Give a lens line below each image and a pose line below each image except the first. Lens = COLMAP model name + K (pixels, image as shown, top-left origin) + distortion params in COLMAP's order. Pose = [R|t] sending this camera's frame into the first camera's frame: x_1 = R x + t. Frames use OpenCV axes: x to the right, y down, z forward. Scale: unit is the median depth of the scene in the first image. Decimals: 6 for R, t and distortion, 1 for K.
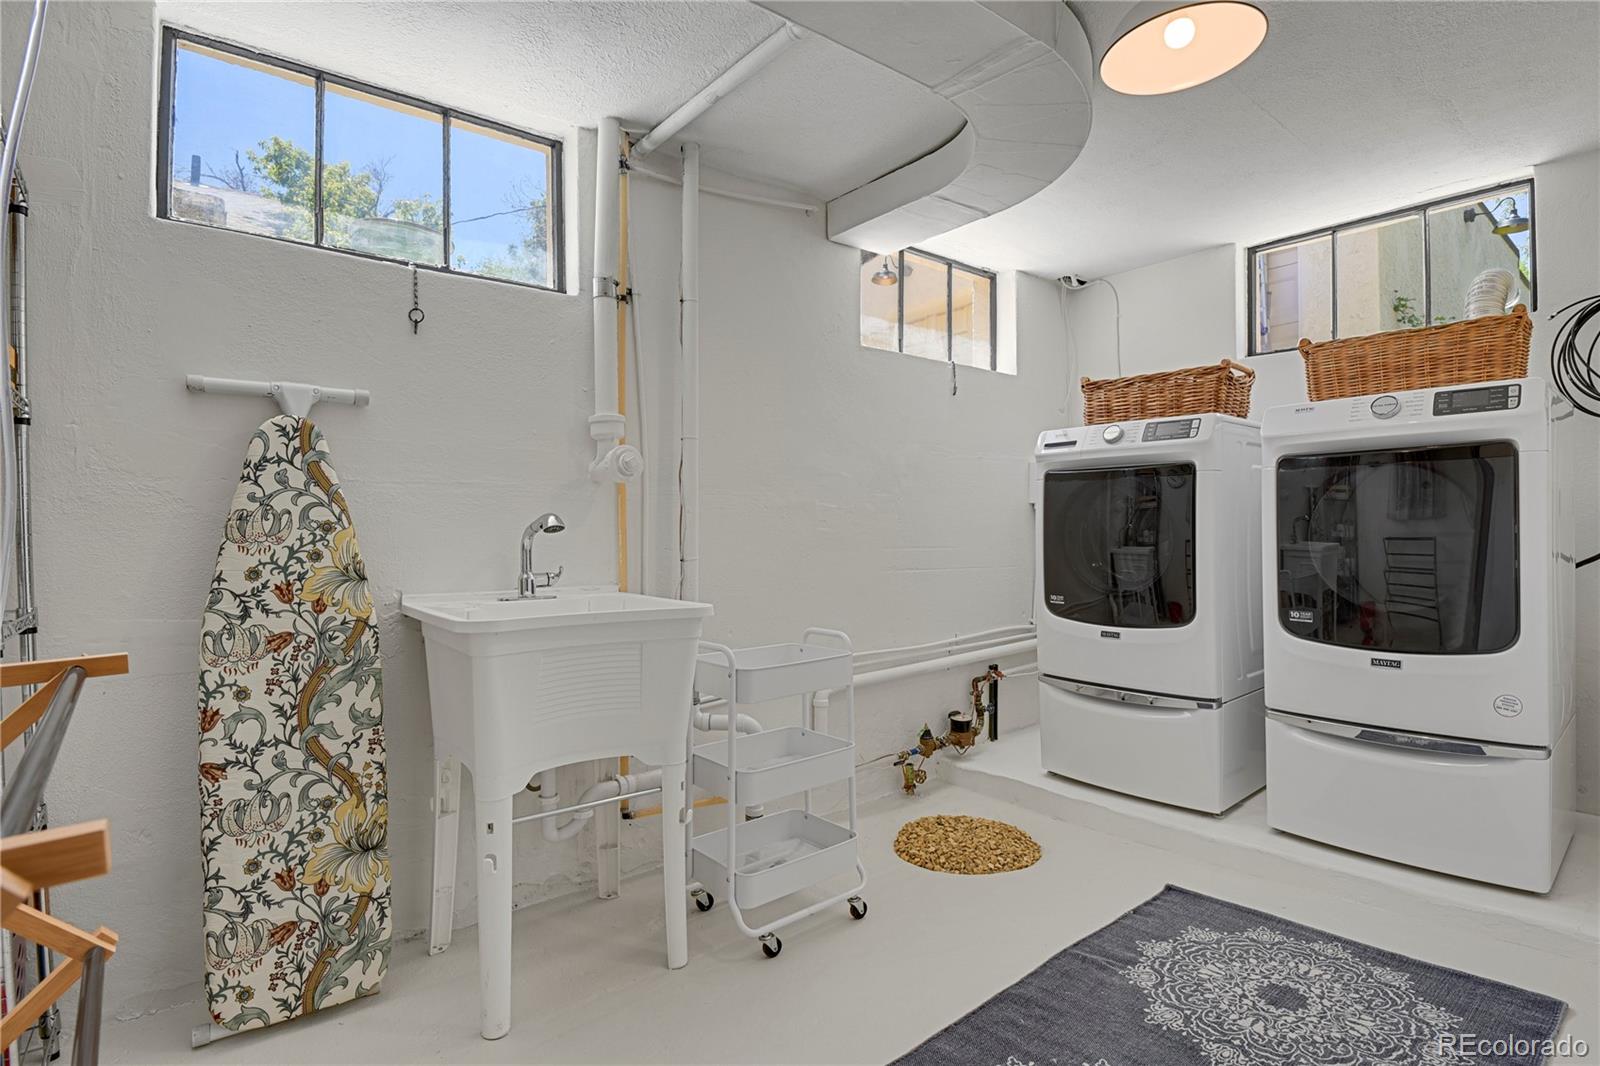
lens RADIAL K [[794.3, 0, 799.5], [0, 794.3, 527.3], [0, 0, 1]] dist [-0.020201, -0.001402]
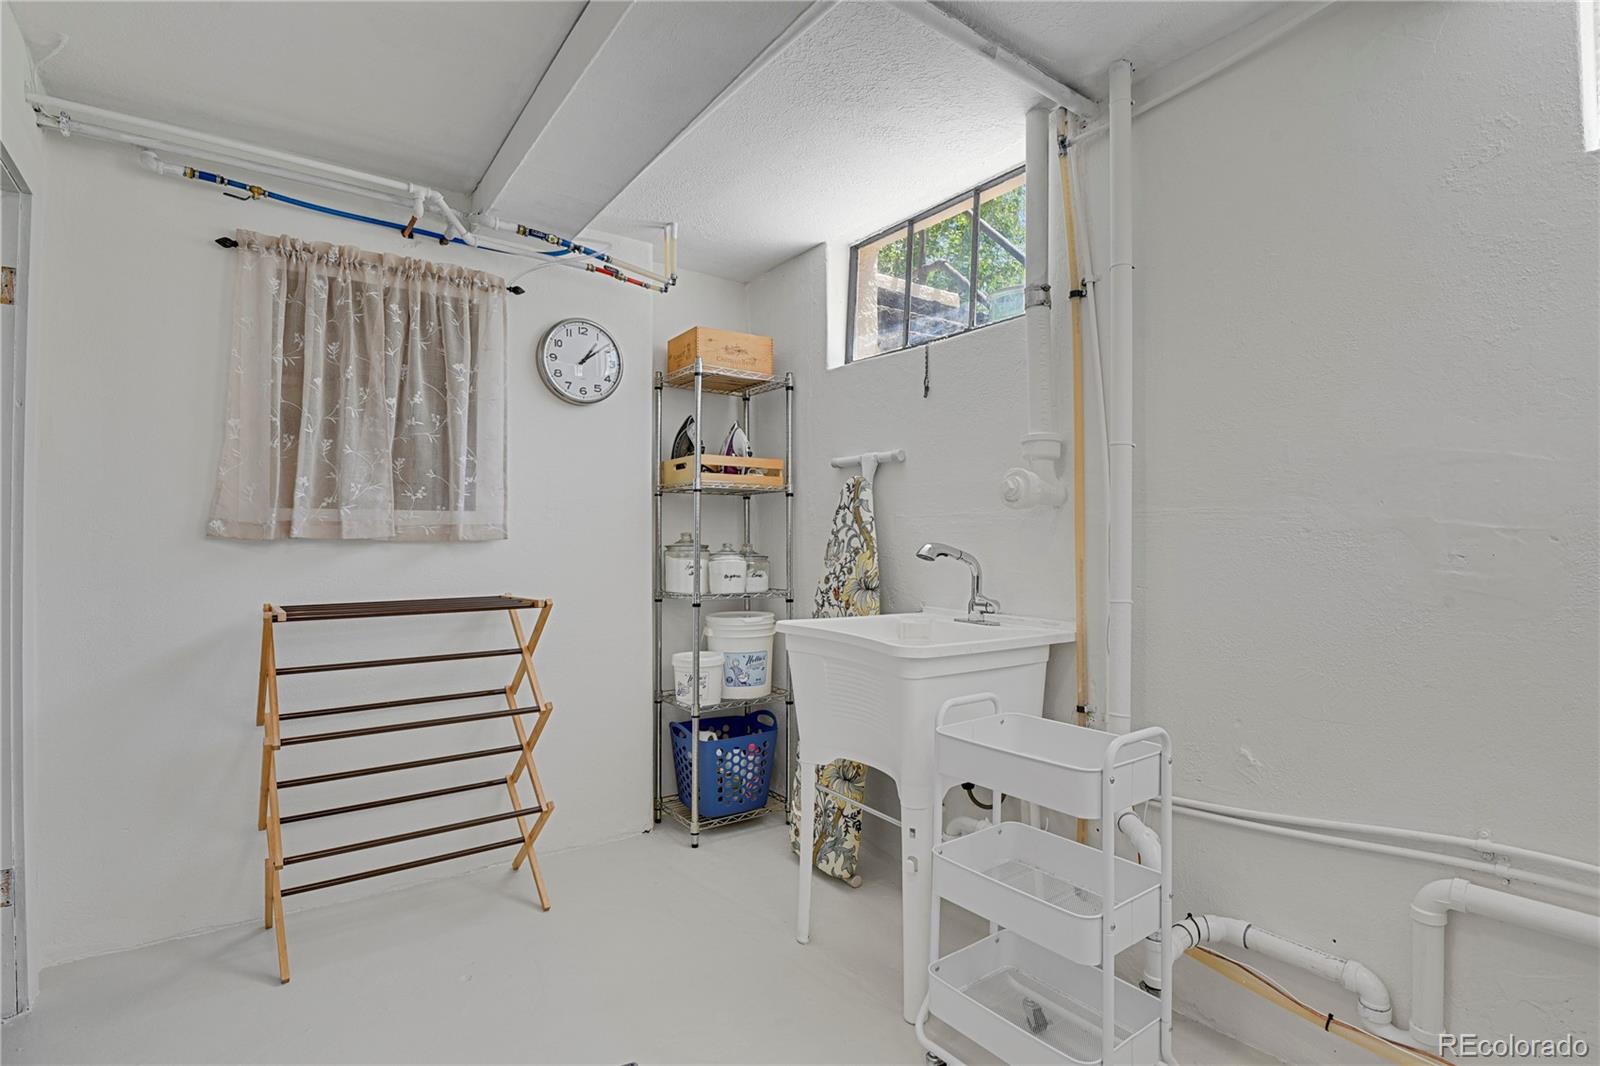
lens RADIAL K [[794.3, 0, 801.6], [0, 794.3, 532.1], [0, 0, 1]] dist [-0.020201, -0.001402]
pose [[-0.078319, -0.006747, -0.996905, 0.891346], [-0.004015, 0.999971, -0.006452, -0.026349], [0.996920, 0.003498, -0.078344, 1.041875]]
